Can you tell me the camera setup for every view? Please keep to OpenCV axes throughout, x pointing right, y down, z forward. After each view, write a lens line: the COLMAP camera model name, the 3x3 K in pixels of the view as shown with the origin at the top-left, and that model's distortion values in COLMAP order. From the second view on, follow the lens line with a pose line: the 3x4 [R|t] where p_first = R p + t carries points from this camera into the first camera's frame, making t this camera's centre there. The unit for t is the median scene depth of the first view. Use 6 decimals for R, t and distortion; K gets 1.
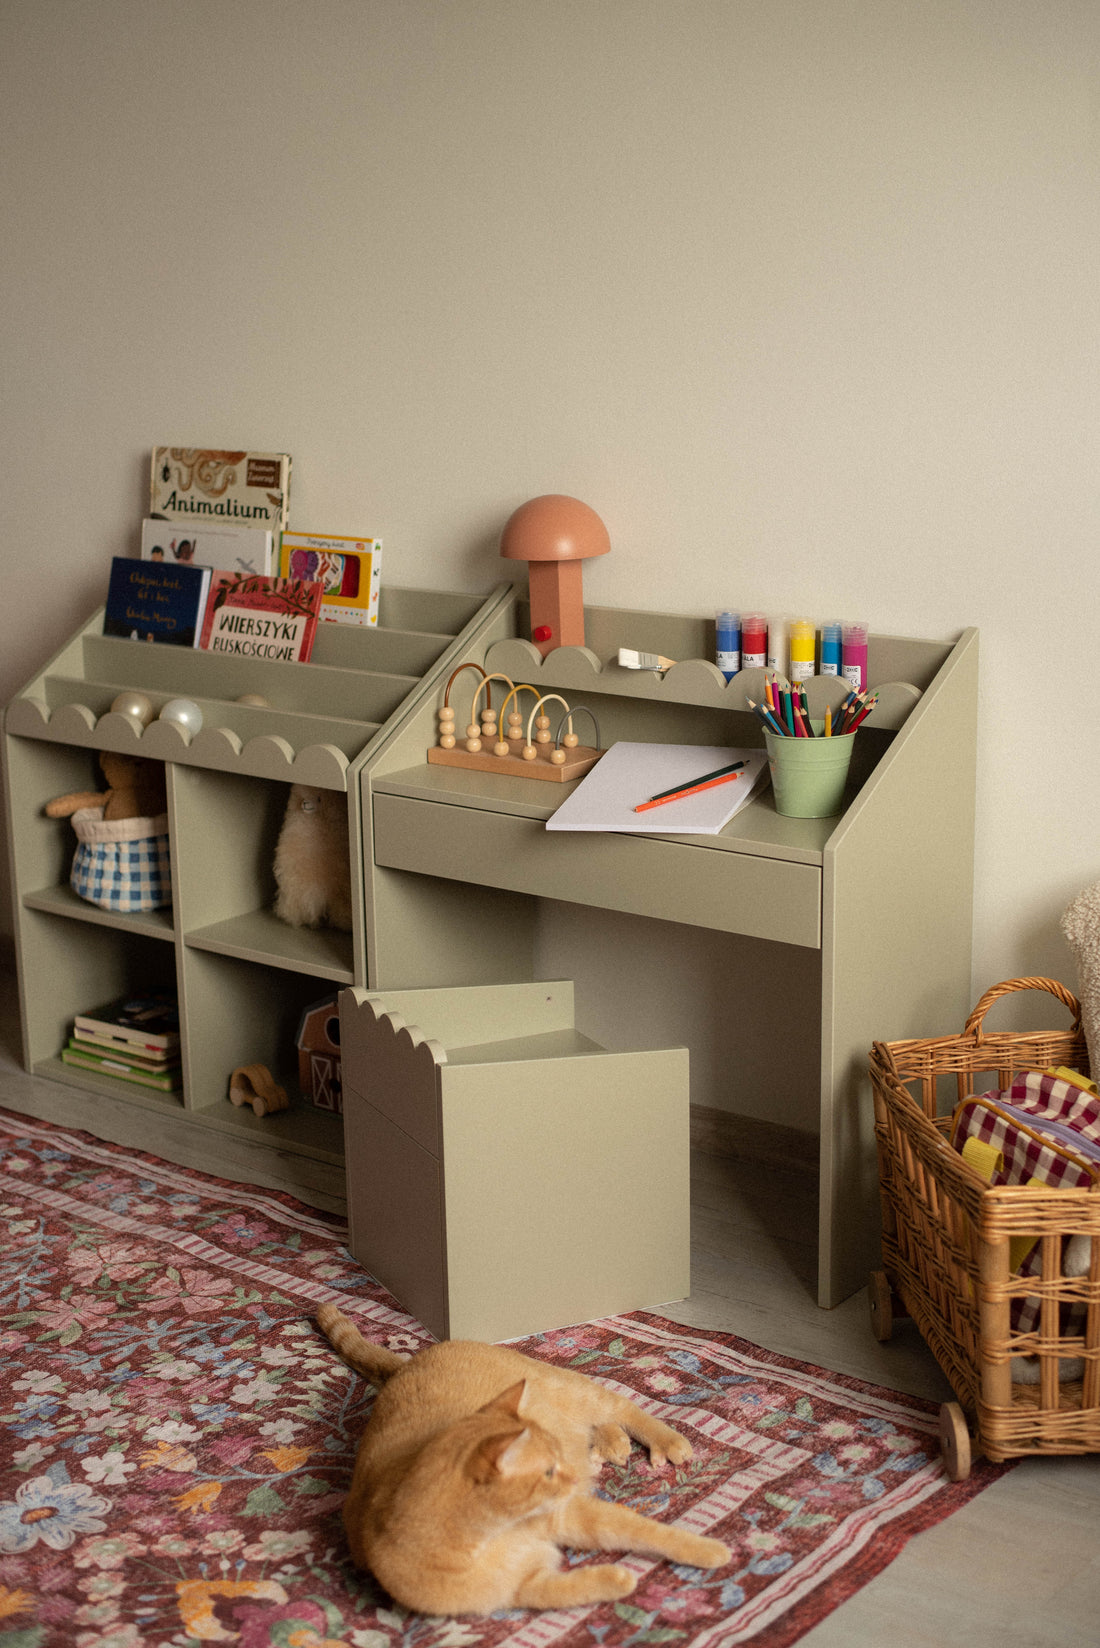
lens RADIAL K [[2433.4, 0, 550.0], [0, 2433.4, 824.0], [0, 0, 1]] dist [-0.107845, 0.092237]
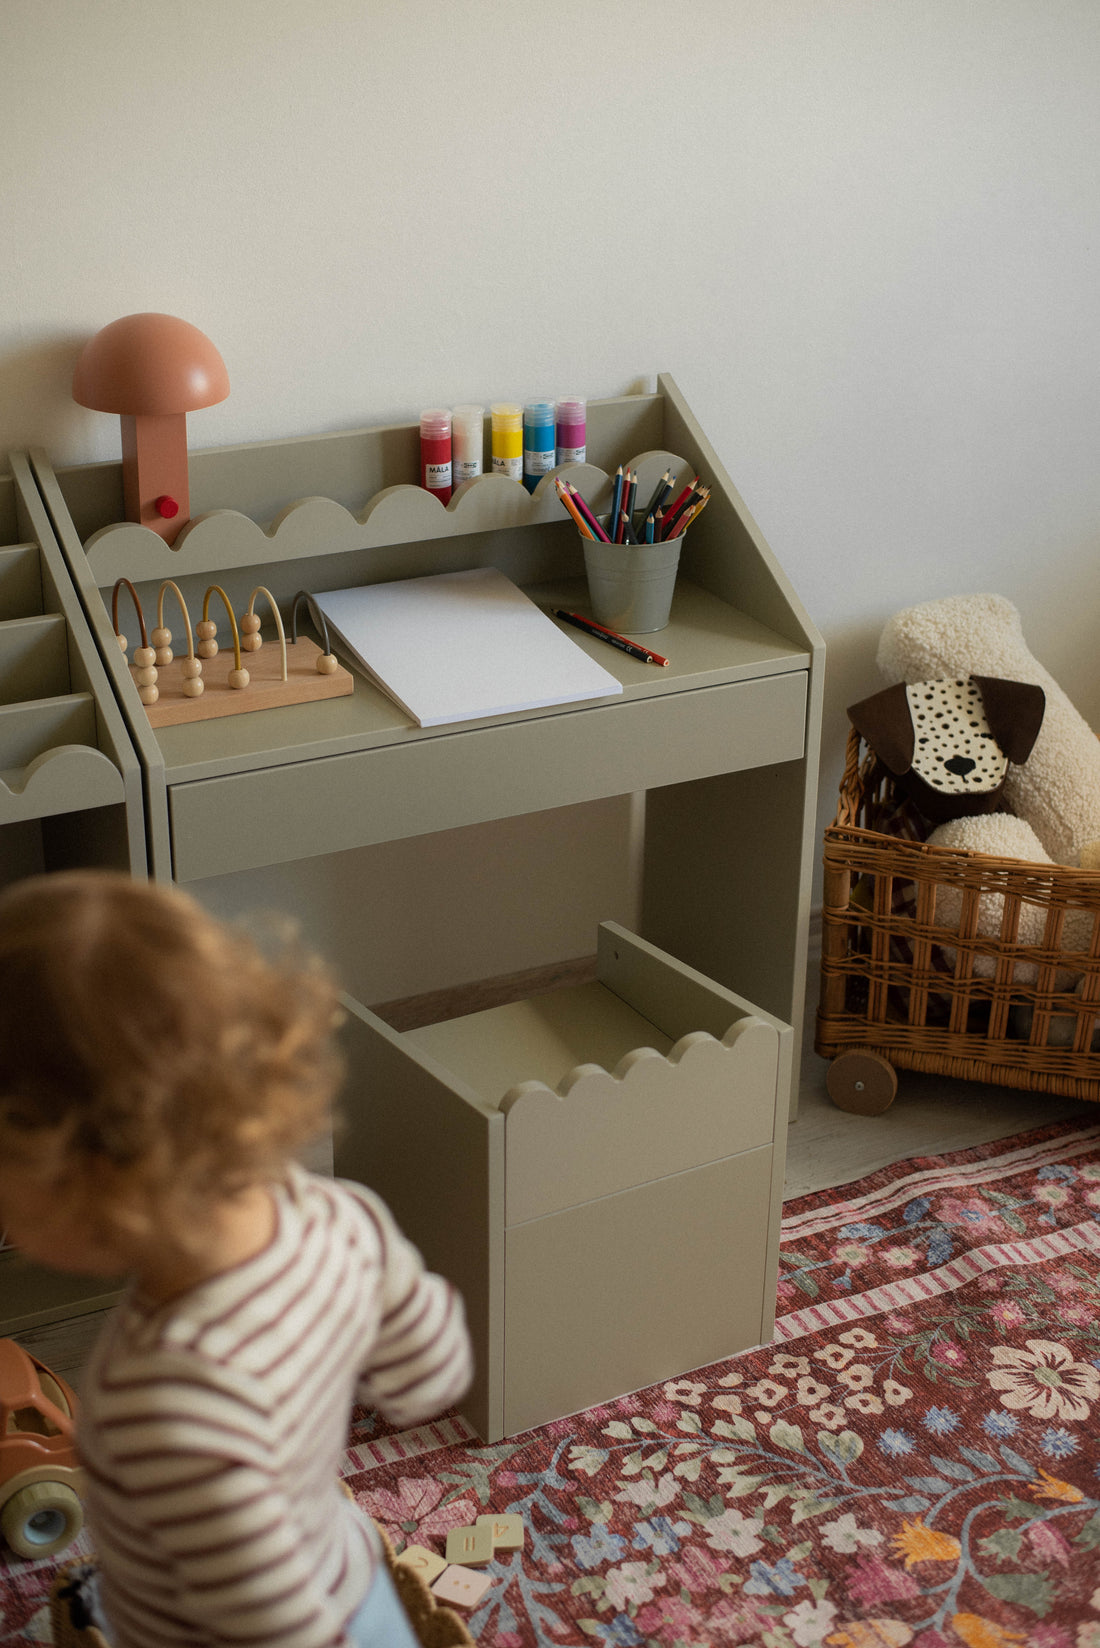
lens RADIAL K [[2416.5, 0, 550.0], [0, 2416.5, 824.0], [0, 0, 1]] dist [-0.071622, -0.014616]
pose [[0.424516, -0.357222, 0.831973, -0.696421], [0.200509, 0.933156, 0.298357, -0.215223], [-0.882940, 0.040161, 0.467765, 0.674517]]
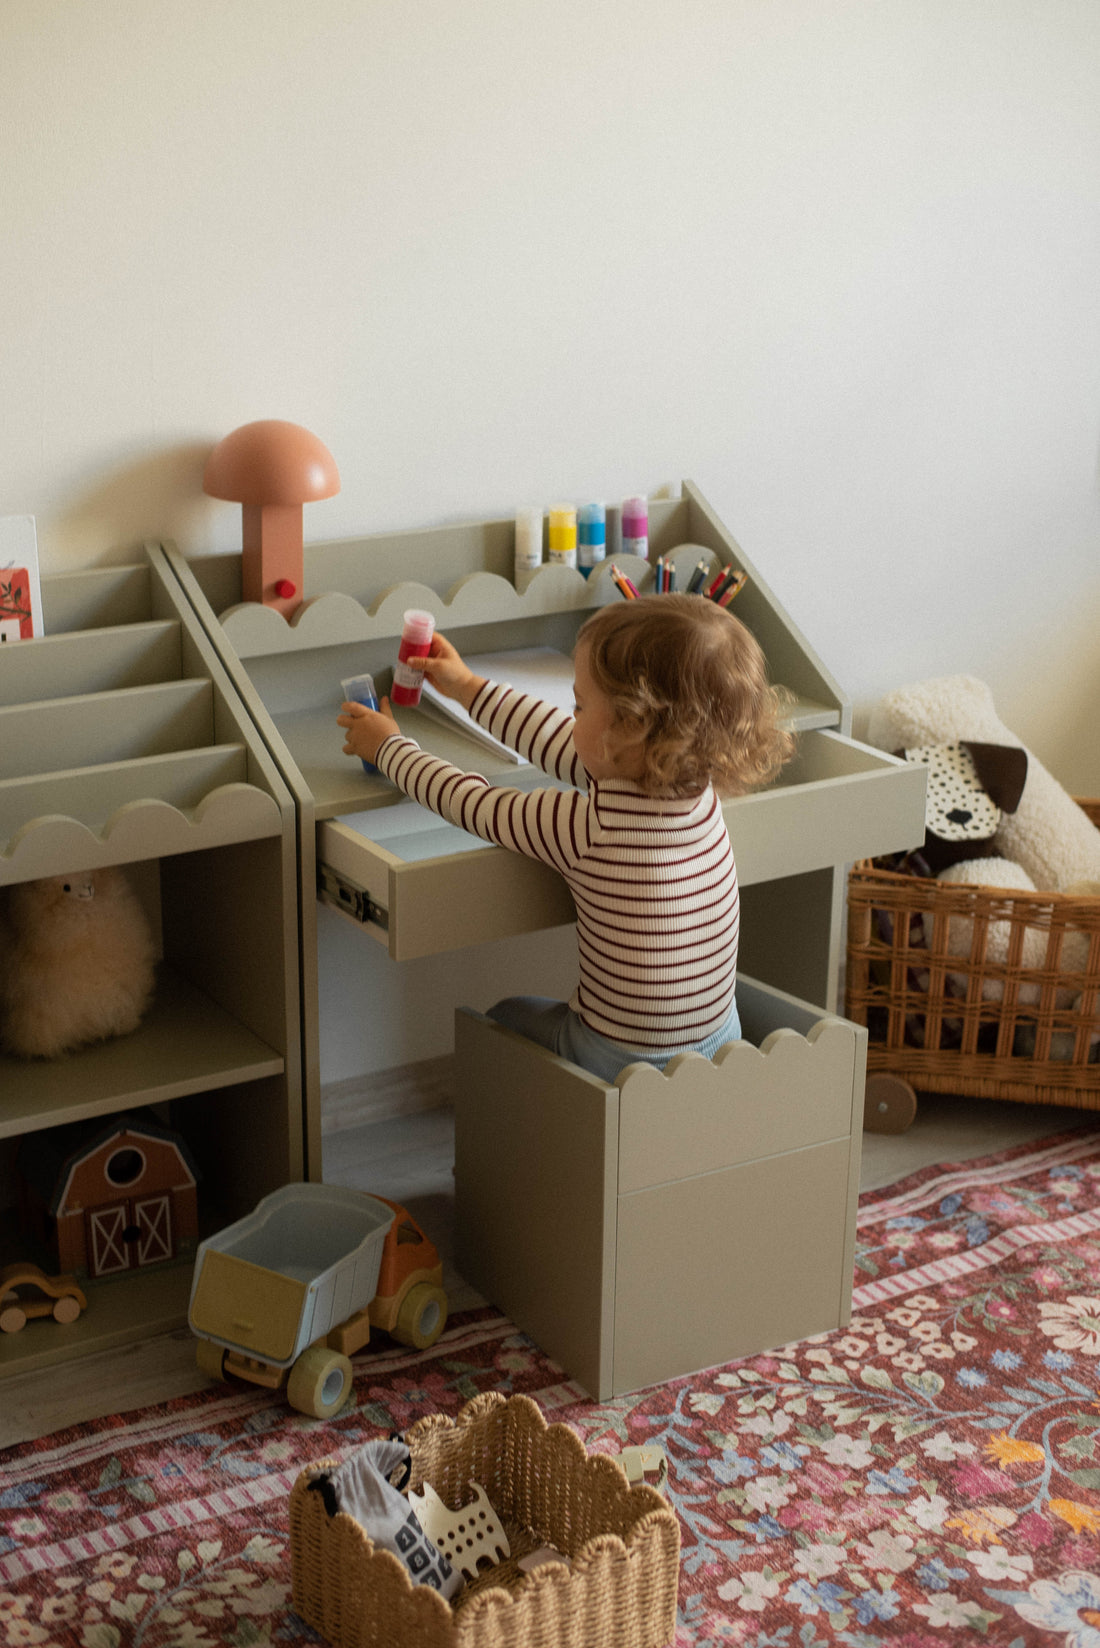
lens RADIAL K [[2528.4, 0, 555.4], [0, 2528.4, 801.3], [0, 0, 1]] dist [-0.086683, 0.065187]
pose [[0.336328, -0.279628, 0.899273, -0.903860], [0.206877, 0.953513, 0.219122, -0.211111], [-0.918741, 0.112342, 0.378542, 0.714898]]
